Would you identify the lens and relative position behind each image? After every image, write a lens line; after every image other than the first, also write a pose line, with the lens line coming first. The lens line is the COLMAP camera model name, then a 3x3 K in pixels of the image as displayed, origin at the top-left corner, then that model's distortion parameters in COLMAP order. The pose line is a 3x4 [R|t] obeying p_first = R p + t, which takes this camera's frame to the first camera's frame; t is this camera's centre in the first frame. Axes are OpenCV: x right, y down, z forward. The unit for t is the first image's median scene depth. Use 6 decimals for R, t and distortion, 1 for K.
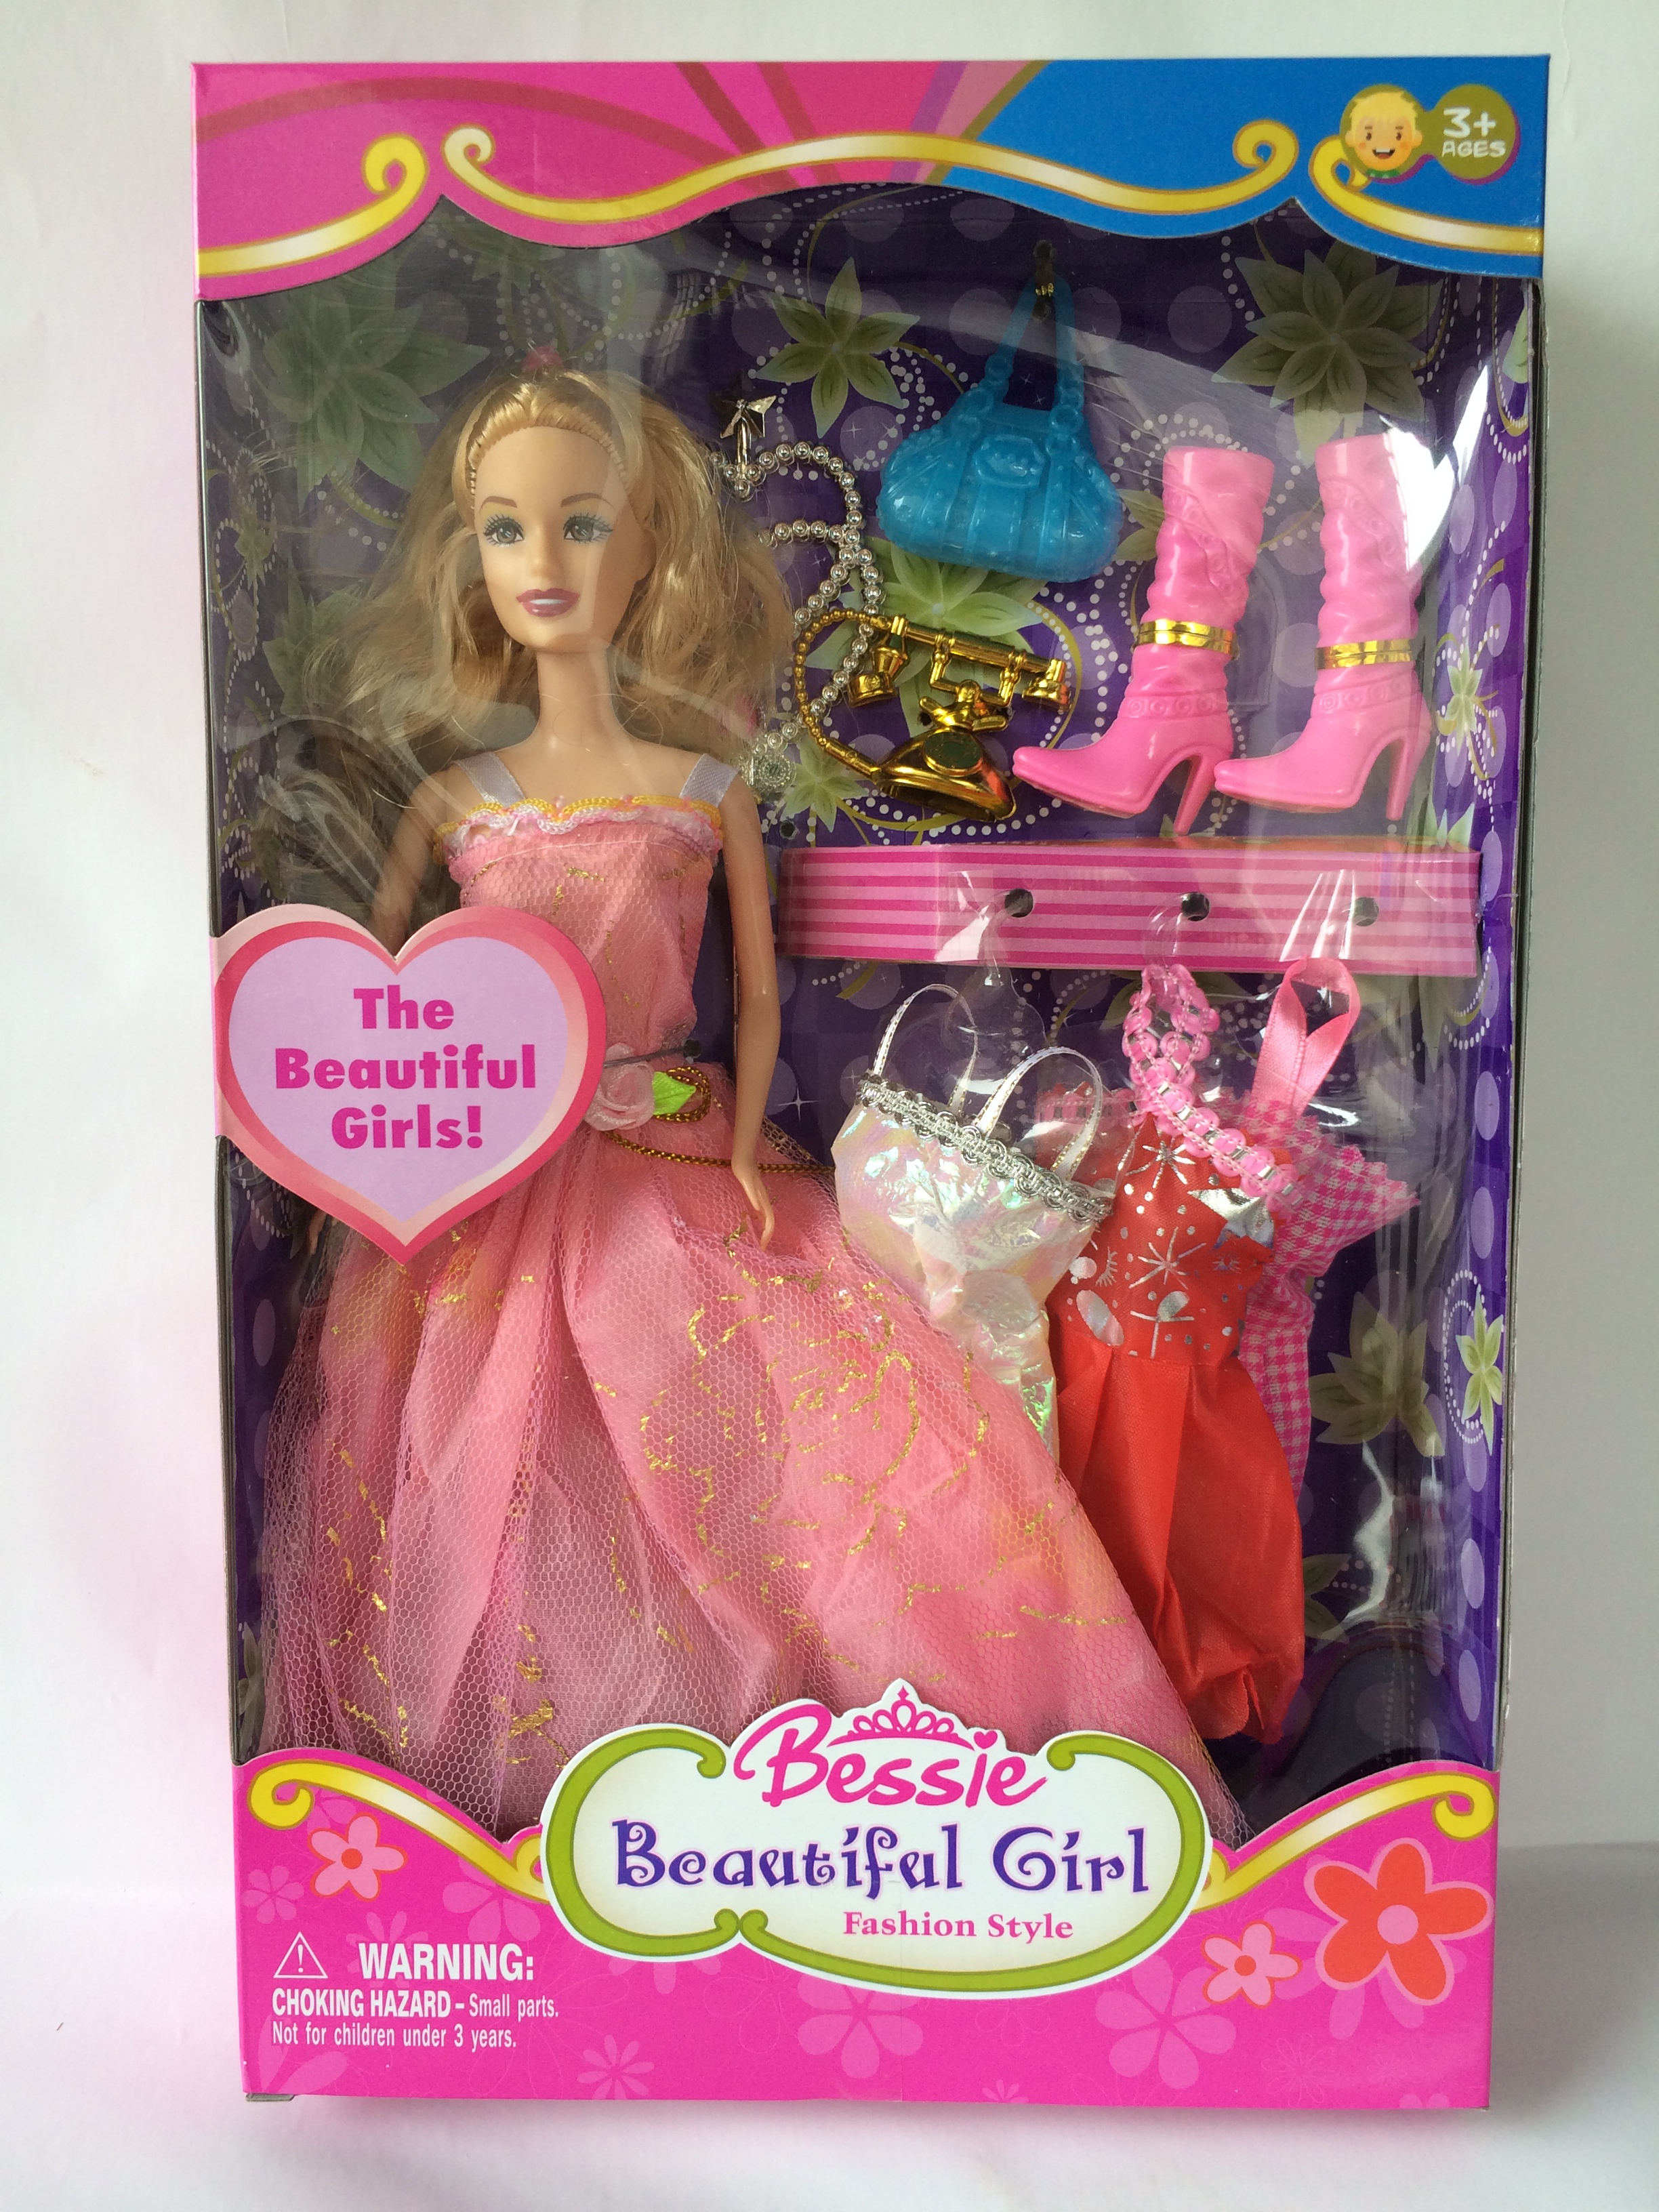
lens RADIAL K [[1886.6, 0, 841.3], [0, 1886.6, 1110.9], [0, 0, 1]] dist [-0.006662, -0.003554]
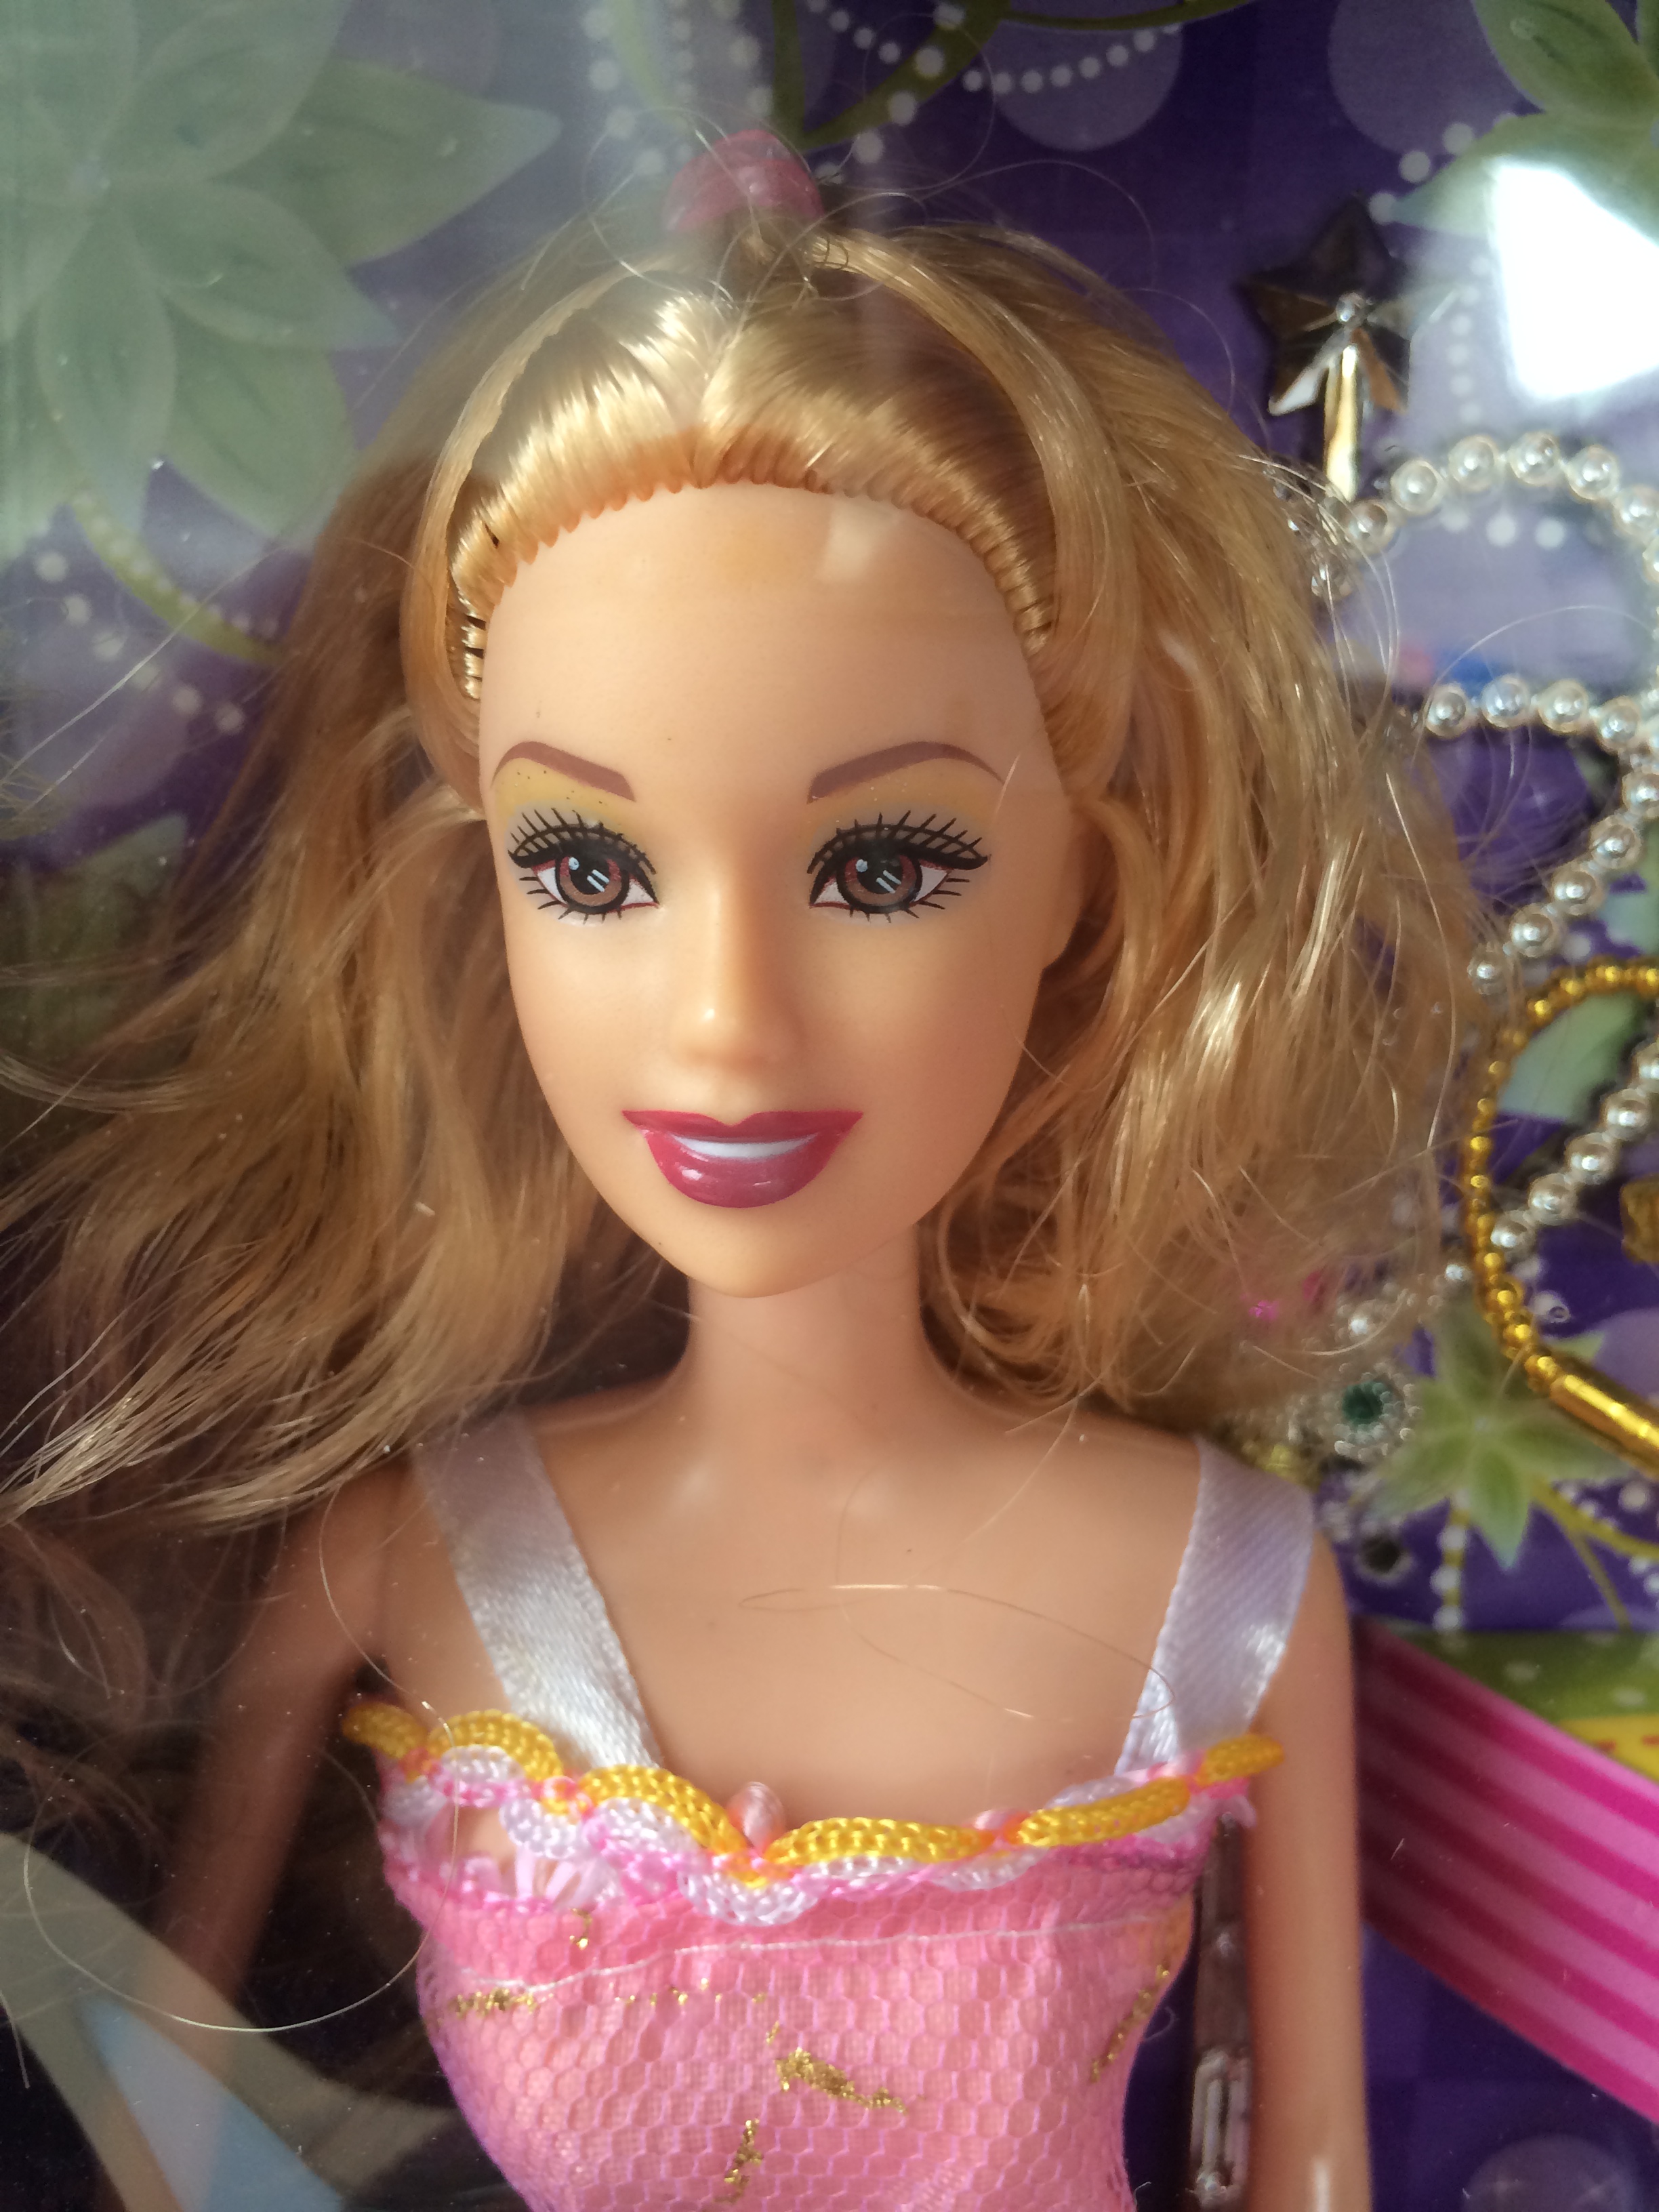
lens RADIAL K [[1886.6, 0, 831.5], [0, 1886.6, 1100.7], [0, 0, 1]] dist [-0.006662, -0.003554]
pose [[0.996231, 0.044145, -0.074671, -0.113336], [-0.036011, 0.993610, 0.106974, -0.278305], [0.078916, -0.103881, 0.991454, 0.677622]]
